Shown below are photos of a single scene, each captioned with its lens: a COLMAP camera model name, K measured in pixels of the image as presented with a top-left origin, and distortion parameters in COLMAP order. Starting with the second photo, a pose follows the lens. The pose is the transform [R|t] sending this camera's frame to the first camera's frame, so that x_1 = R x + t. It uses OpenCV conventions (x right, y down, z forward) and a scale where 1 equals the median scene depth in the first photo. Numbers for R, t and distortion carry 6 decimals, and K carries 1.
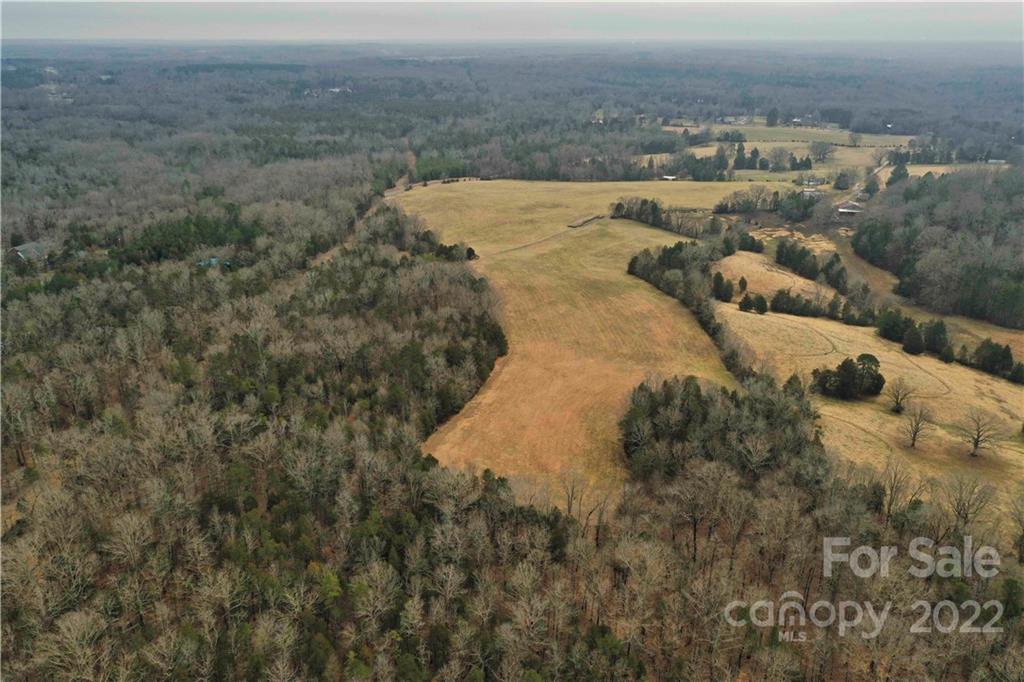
lens RADIAL K [[808.7, 0, 511.4], [0, 808.7, 341.9], [0, 0, 1]] dist [-0.005334, 0.009491]
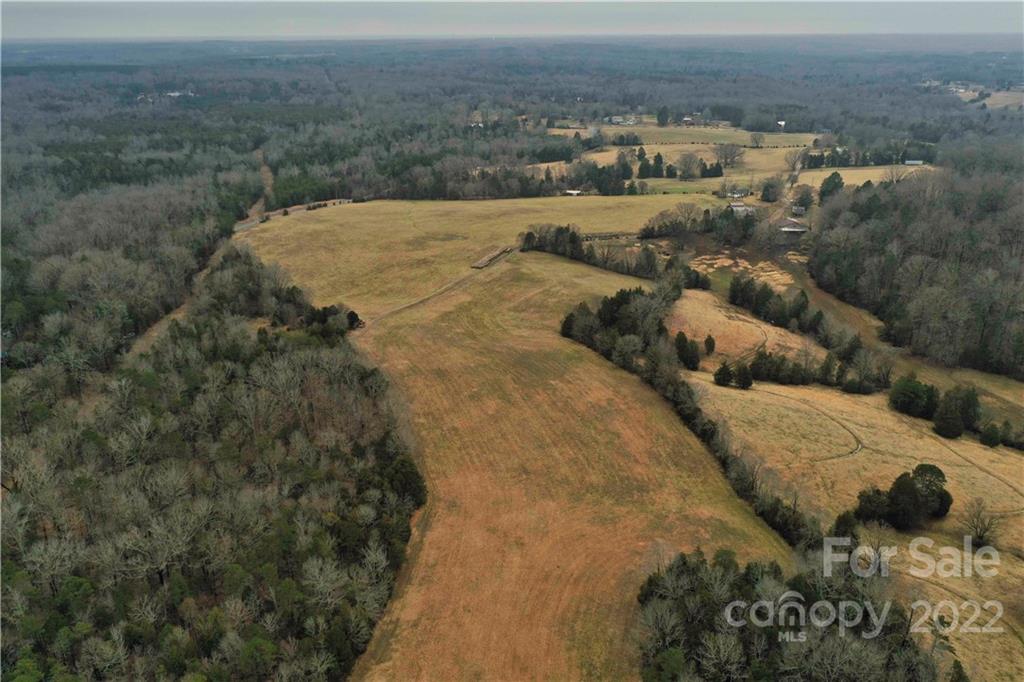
lens RADIAL K [[808.7, 0, 516.3], [0, 808.7, 336.1], [0, 0, 1]] dist [-0.005334, 0.009491]
pose [[0.985316, -0.065810, 0.157550, -0.020204], [0.066100, 0.997807, 0.003406, -0.085787], [-0.157428, 0.007058, 0.987505, 0.230505]]
